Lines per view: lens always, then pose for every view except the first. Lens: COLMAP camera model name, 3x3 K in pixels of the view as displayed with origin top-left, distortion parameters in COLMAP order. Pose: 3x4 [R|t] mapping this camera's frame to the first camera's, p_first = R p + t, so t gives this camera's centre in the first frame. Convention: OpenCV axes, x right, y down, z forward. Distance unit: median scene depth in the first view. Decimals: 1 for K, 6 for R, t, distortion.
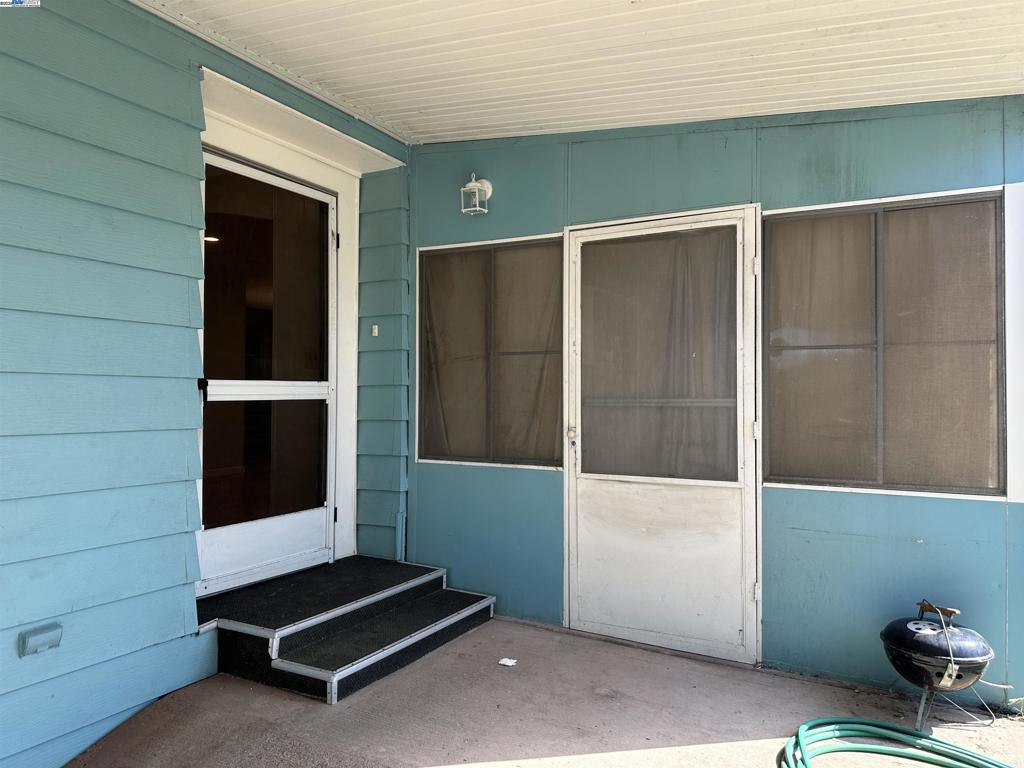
lens RADIAL K [[717.5, 0, 512.0], [0, 717.5, 384.0], [0, 0, 1]] dist [0.122659, -0.185911]
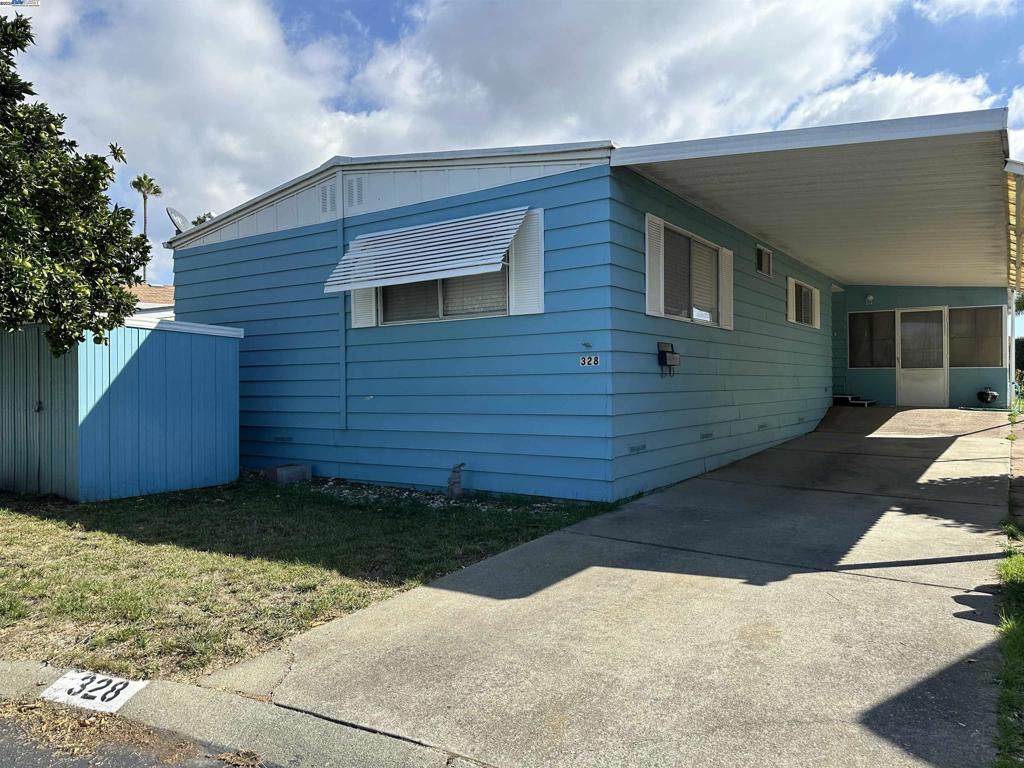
lens RADIAL K [[717.5, 0, 512.0], [0, 717.5, 384.0], [0, 0, 1]] dist [0.122659, -0.185911]
pose [[0.995318, -0.009859, -0.096154, -1.743658], [0.011985, 0.999696, 0.021558, 0.096369], [0.095912, -0.022610, 0.995133, -3.435018]]
